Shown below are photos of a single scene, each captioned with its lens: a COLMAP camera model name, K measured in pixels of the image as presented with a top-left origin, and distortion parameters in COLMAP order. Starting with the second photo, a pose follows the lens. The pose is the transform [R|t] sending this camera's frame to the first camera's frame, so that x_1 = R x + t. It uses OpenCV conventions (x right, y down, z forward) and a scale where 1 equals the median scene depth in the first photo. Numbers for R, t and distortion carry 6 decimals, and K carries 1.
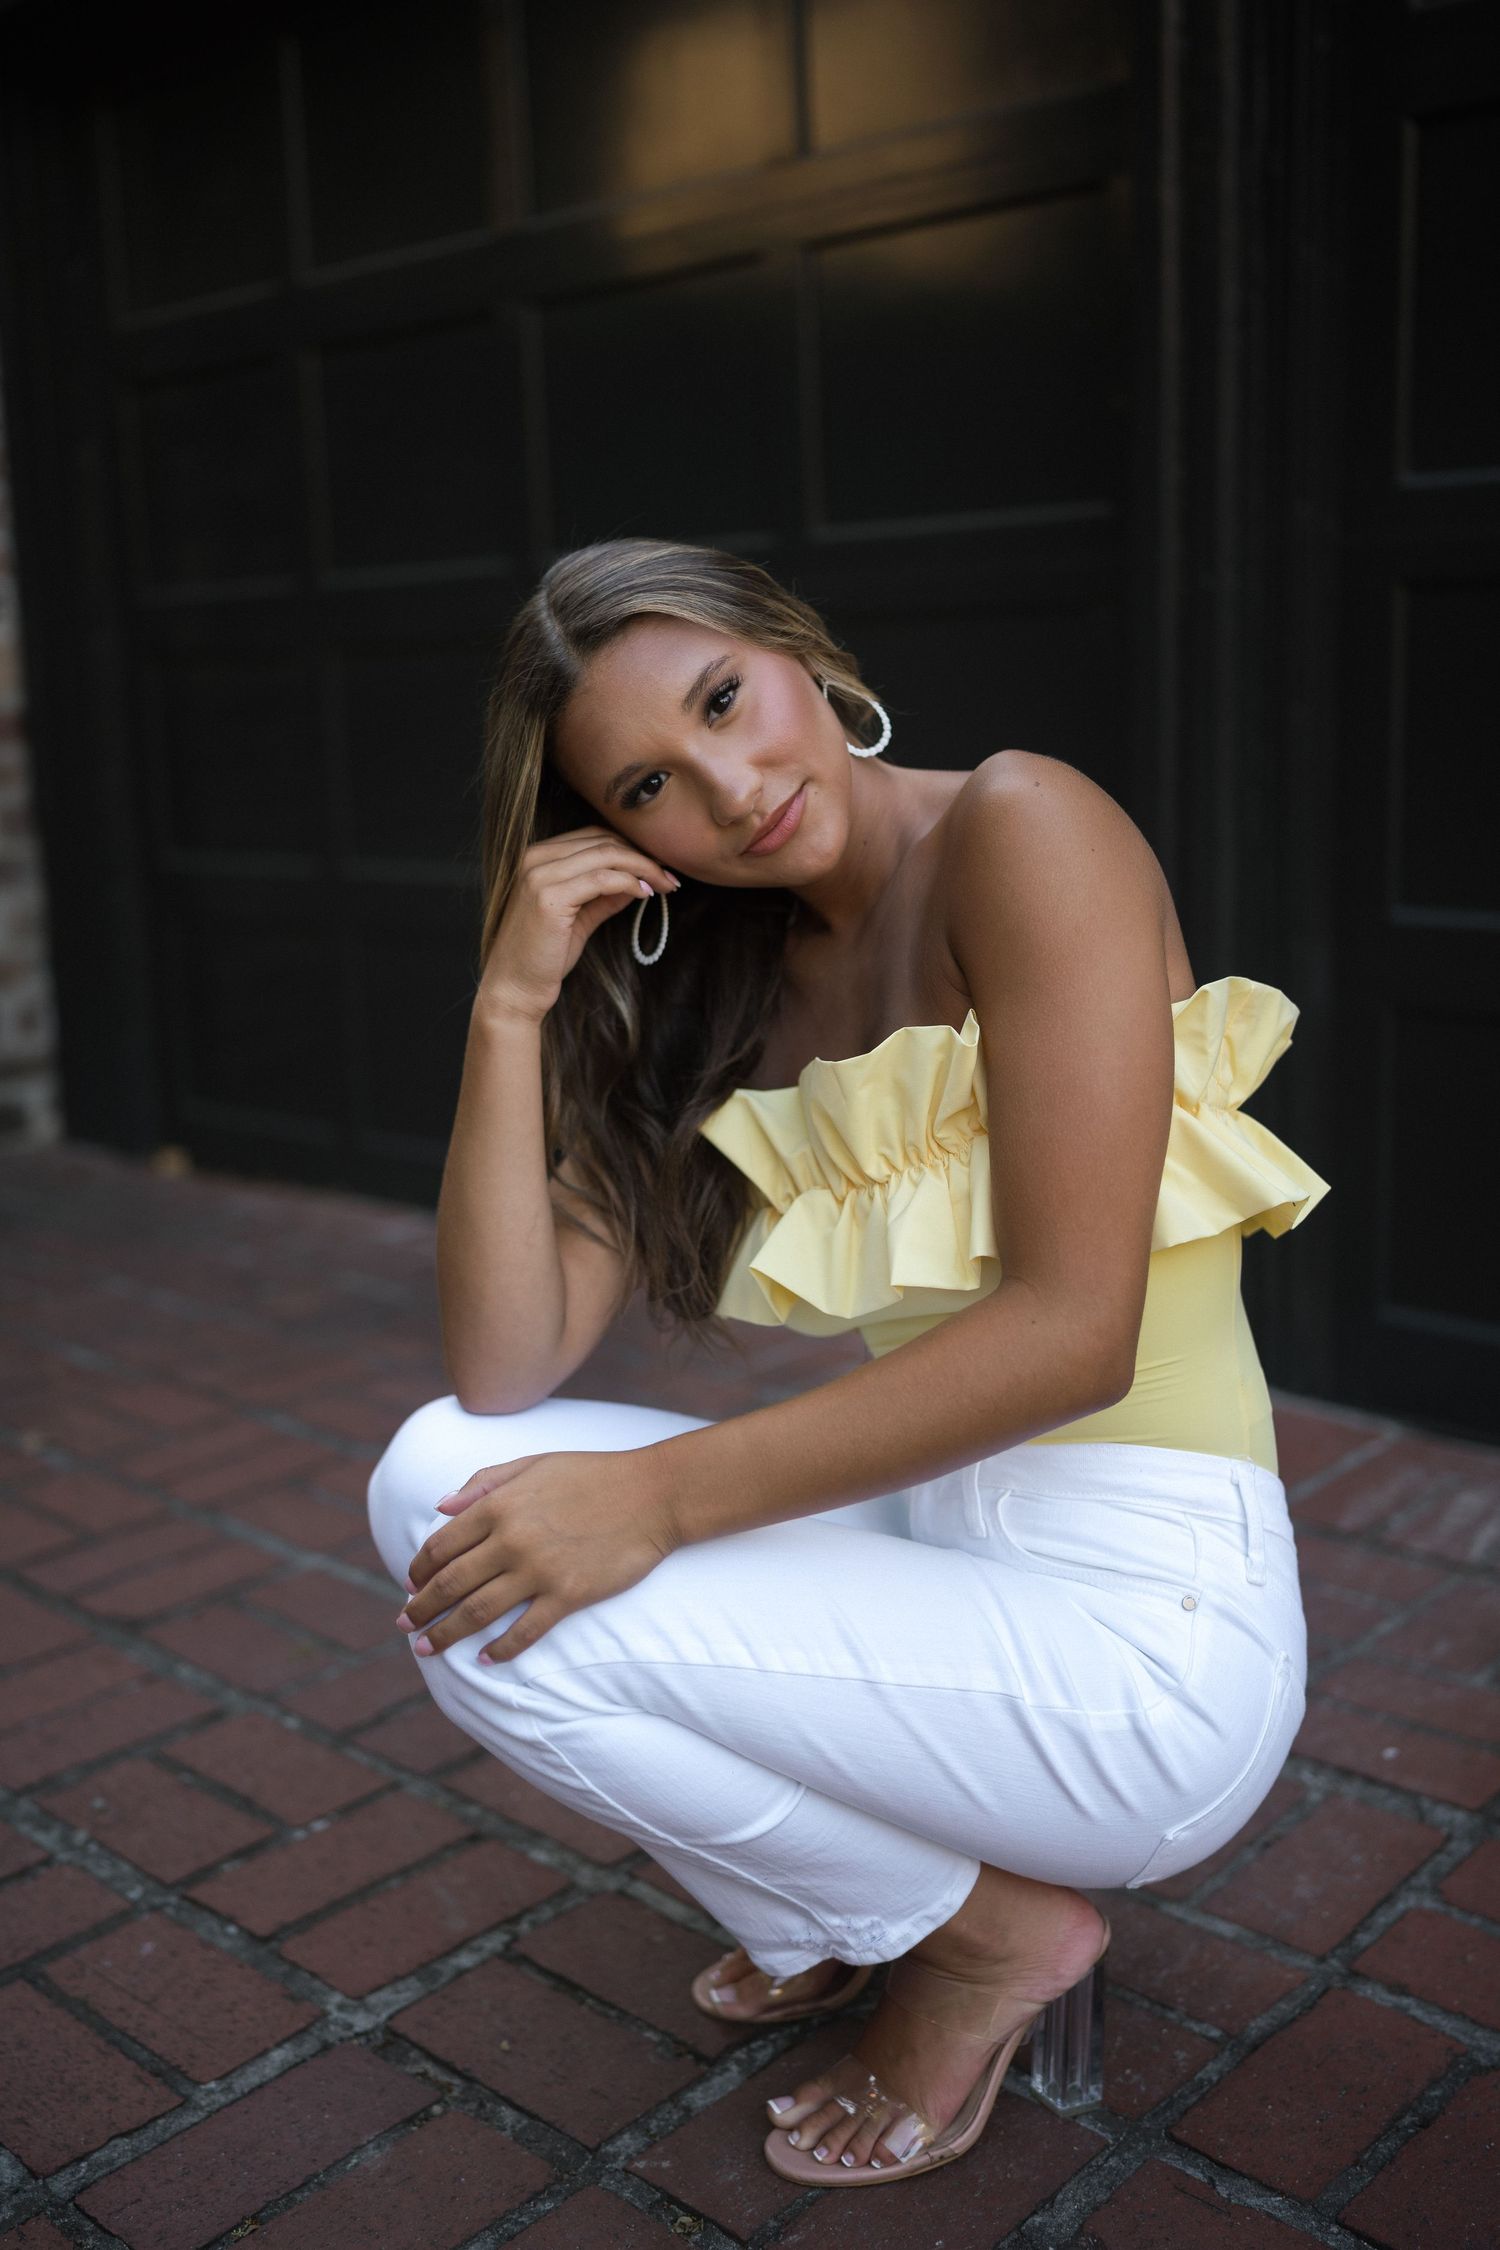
lens RADIAL K [[2163.0, 0, 745.8], [0, 2163.0, 1128.3], [0, 0, 1]] dist [0.001131, 0.013749]
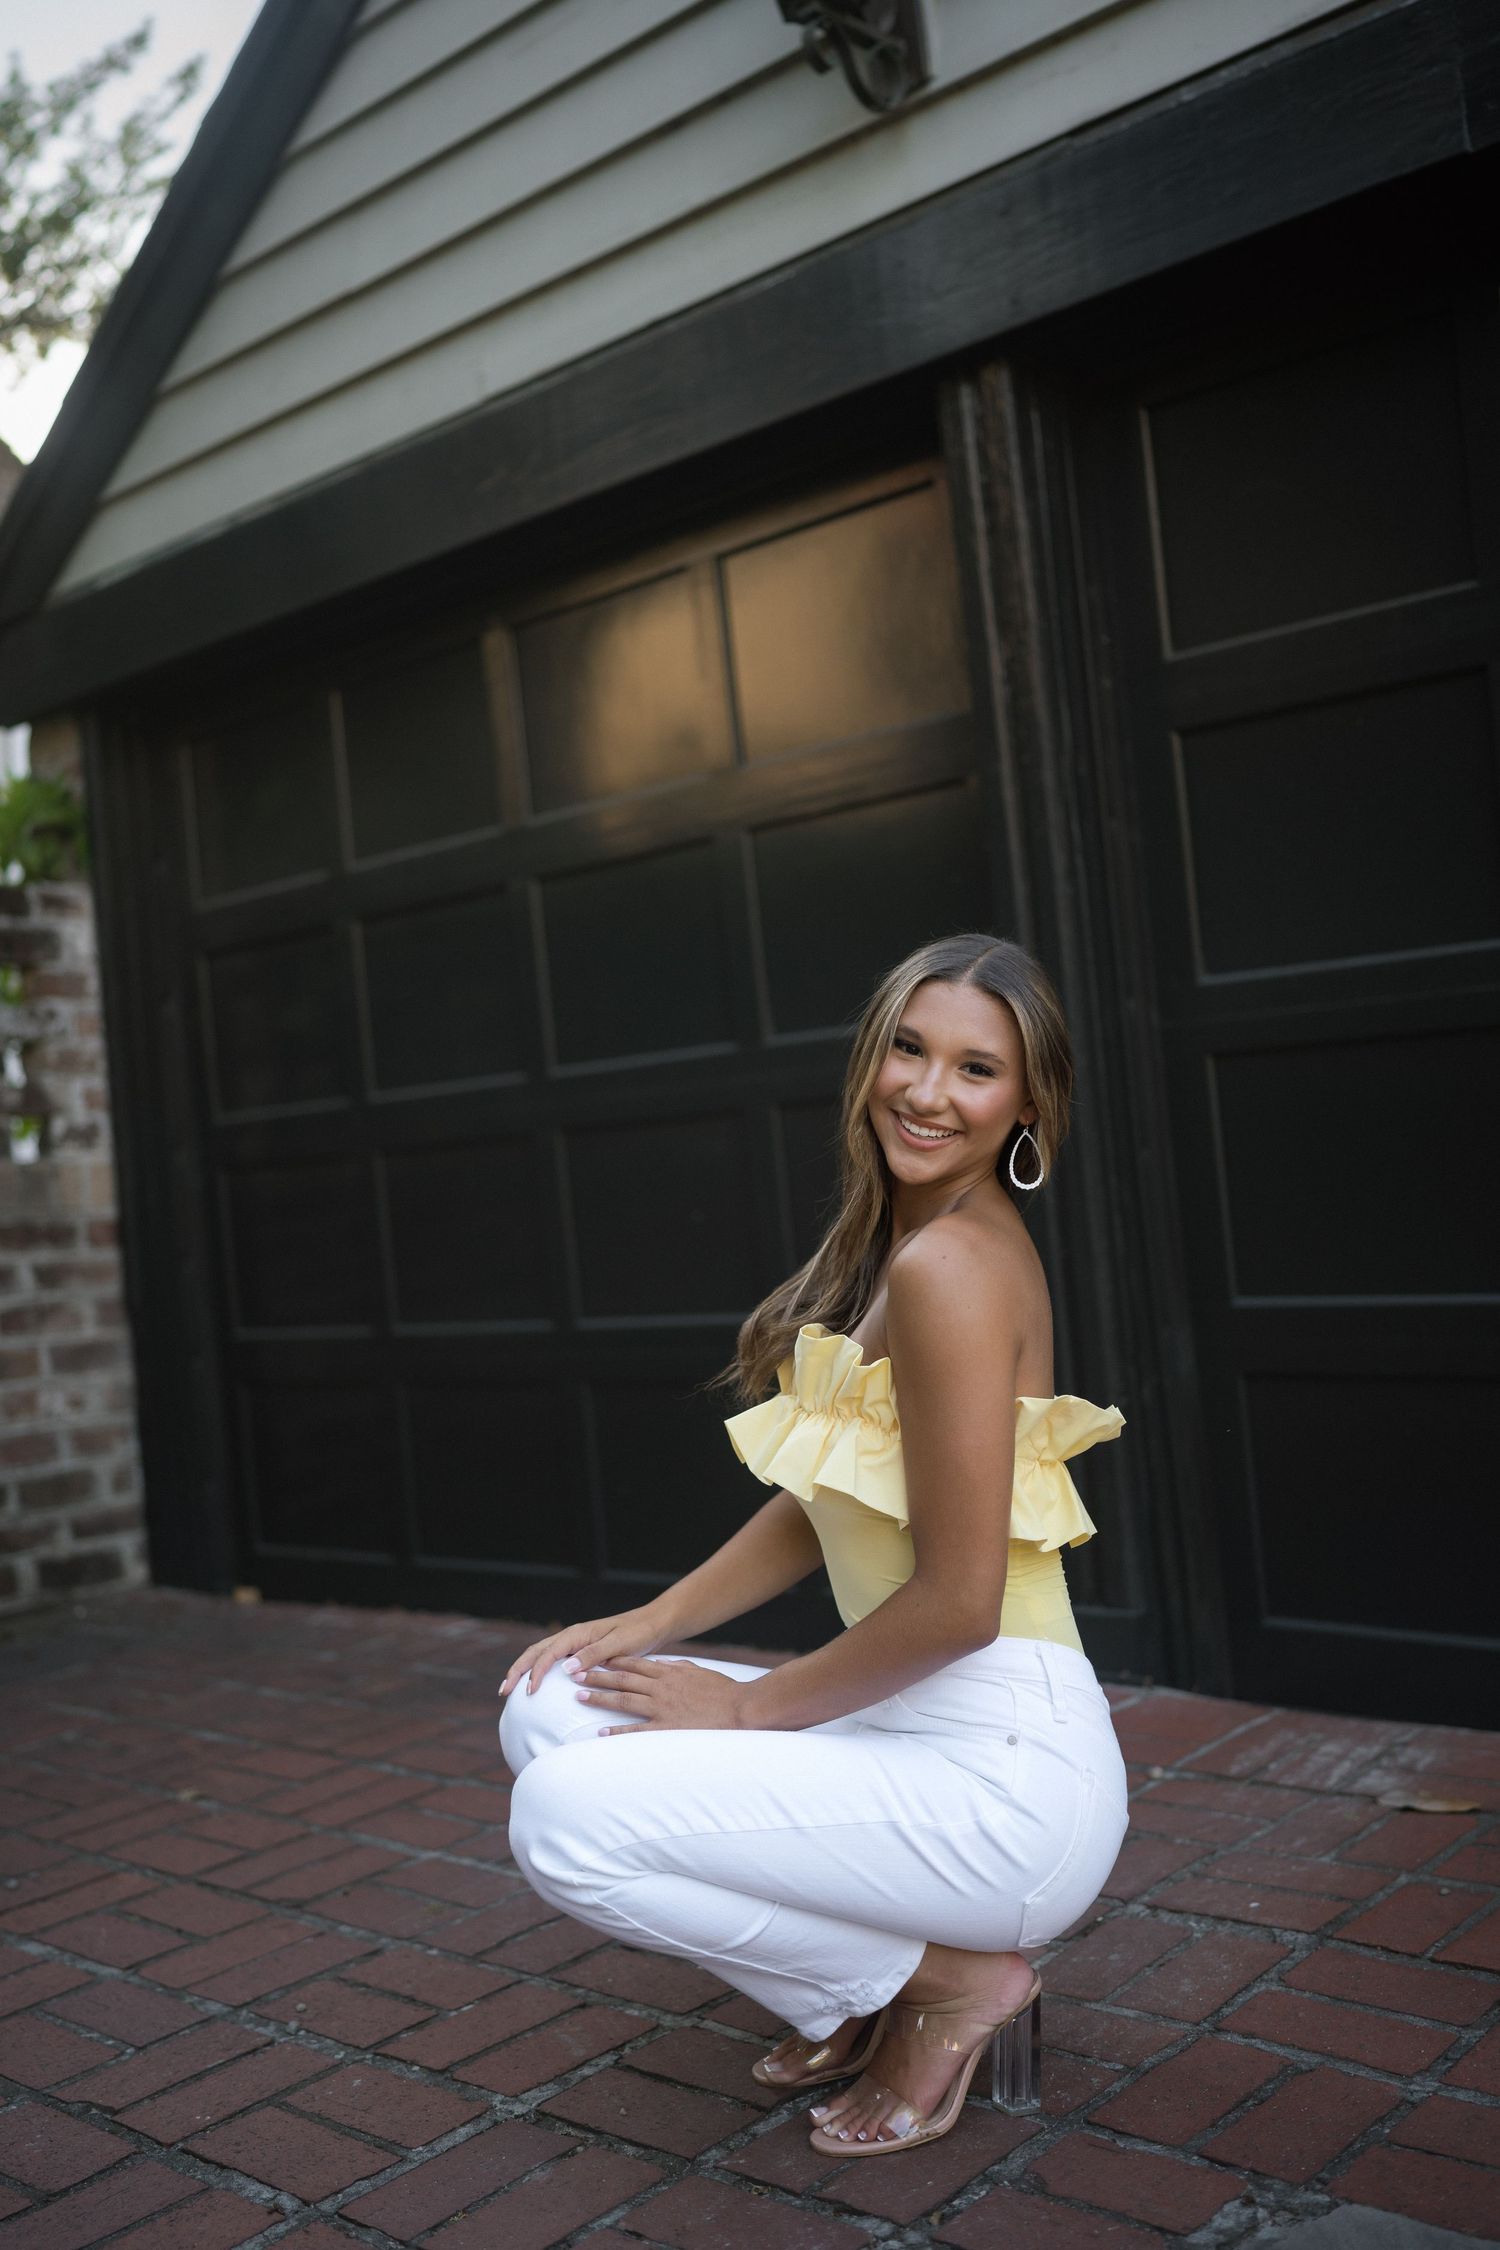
lens RADIAL K [[2163.0, 0, 745.8], [0, 2163.0, 1128.3], [0, 0, 1]] dist [0.001131, 0.013749]
pose [[0.997839, -0.063331, 0.017522, -0.013611], [0.065607, 0.975115, -0.211769, 0.092936], [-0.003674, 0.212461, 0.977163, -0.483916]]
